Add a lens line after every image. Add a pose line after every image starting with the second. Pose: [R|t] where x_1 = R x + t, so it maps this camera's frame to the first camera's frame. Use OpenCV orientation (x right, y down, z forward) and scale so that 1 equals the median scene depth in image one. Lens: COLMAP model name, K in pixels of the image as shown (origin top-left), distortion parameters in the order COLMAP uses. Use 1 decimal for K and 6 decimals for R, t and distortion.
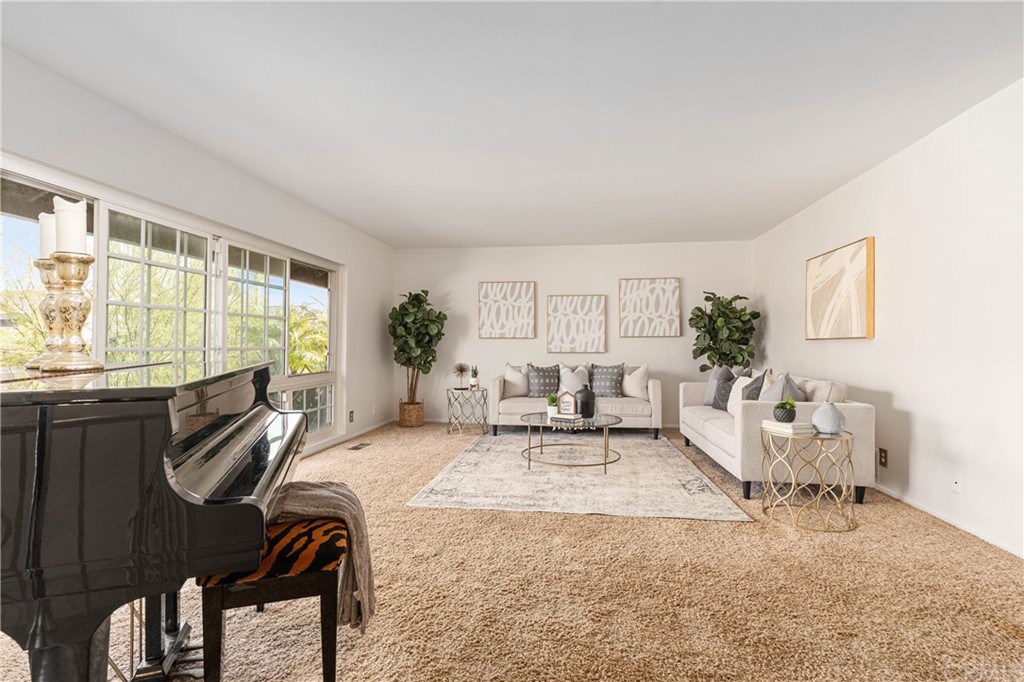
lens RADIAL K [[501.2, 0, 522.4], [0, 501.2, 341.7], [0, 0, 1]] dist [0.001967, 0.000623]
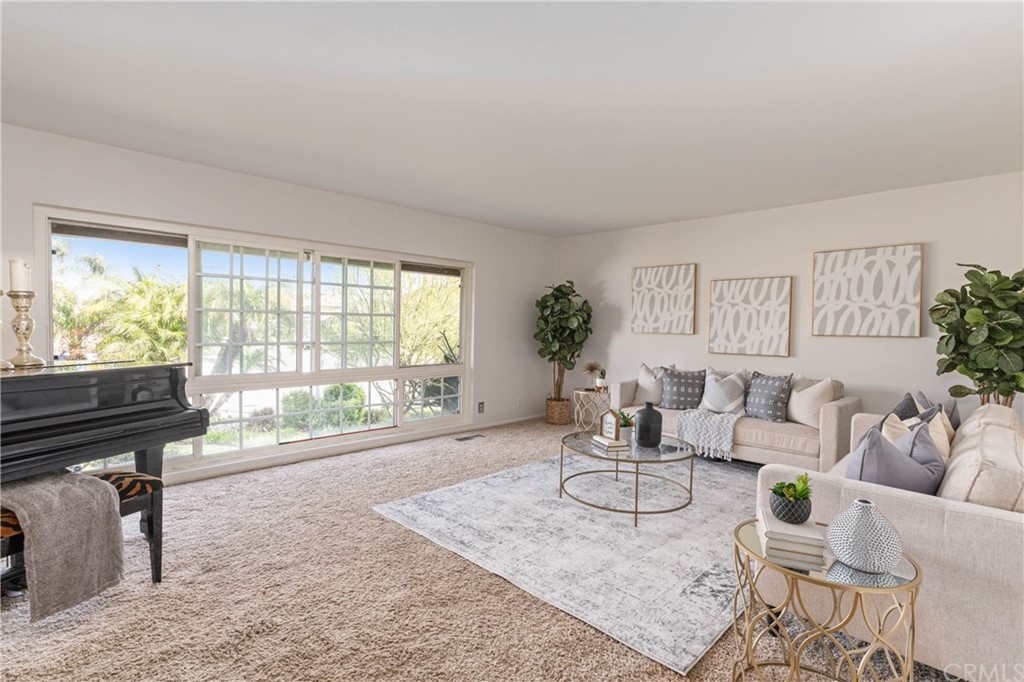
lens RADIAL K [[501.2, 0, 521.0], [0, 501.2, 340.5], [0, 0, 1]] dist [0.001967, 0.000623]
pose [[0.792156, 0.030385, -0.609562, 0.310159], [-0.010152, 0.999278, 0.036618, -0.024545], [0.610235, -0.022819, 0.791892, 0.203803]]
